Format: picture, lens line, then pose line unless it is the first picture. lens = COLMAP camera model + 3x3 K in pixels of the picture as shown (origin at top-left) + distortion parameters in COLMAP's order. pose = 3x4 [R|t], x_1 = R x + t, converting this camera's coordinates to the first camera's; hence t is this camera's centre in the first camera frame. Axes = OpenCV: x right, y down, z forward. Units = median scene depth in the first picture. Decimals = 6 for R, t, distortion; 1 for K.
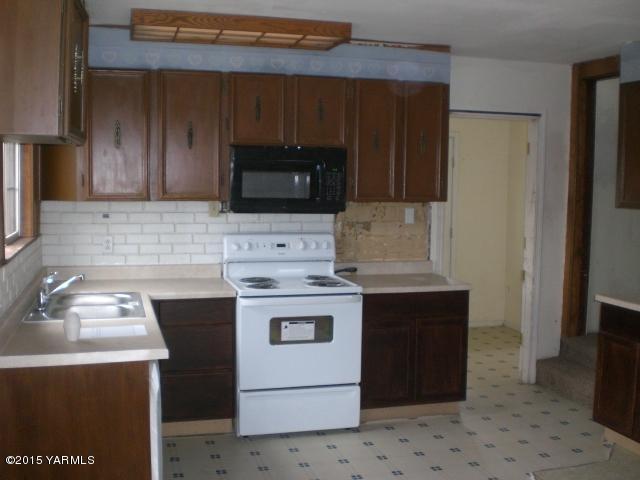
lens RADIAL K [[722.5, 0, 319.3], [0, 722.5, 235.4], [0, 0, 1]] dist [-0.119209, 0.000000]
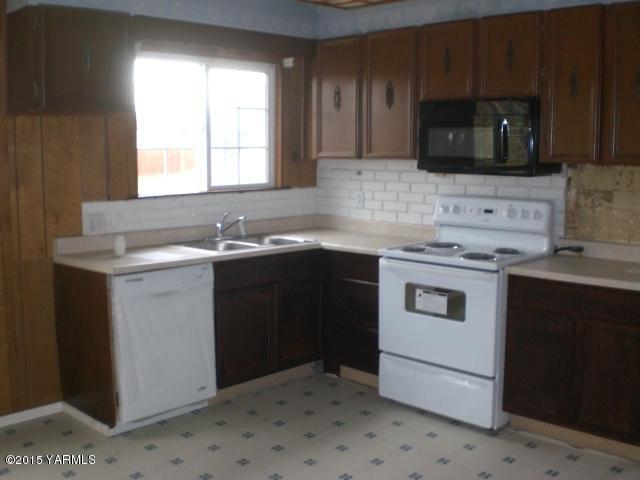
lens RADIAL K [[722.5, 0, 319.7], [0, 722.5, 243.0], [0, 0, 1]] dist [-0.119209, 0.000000]
pose [[0.500687, 0.101522, -0.859654, 0.625031], [-0.056691, 0.994812, 0.084465, -0.010403], [0.863770, 0.006444, 0.503845, 0.382986]]
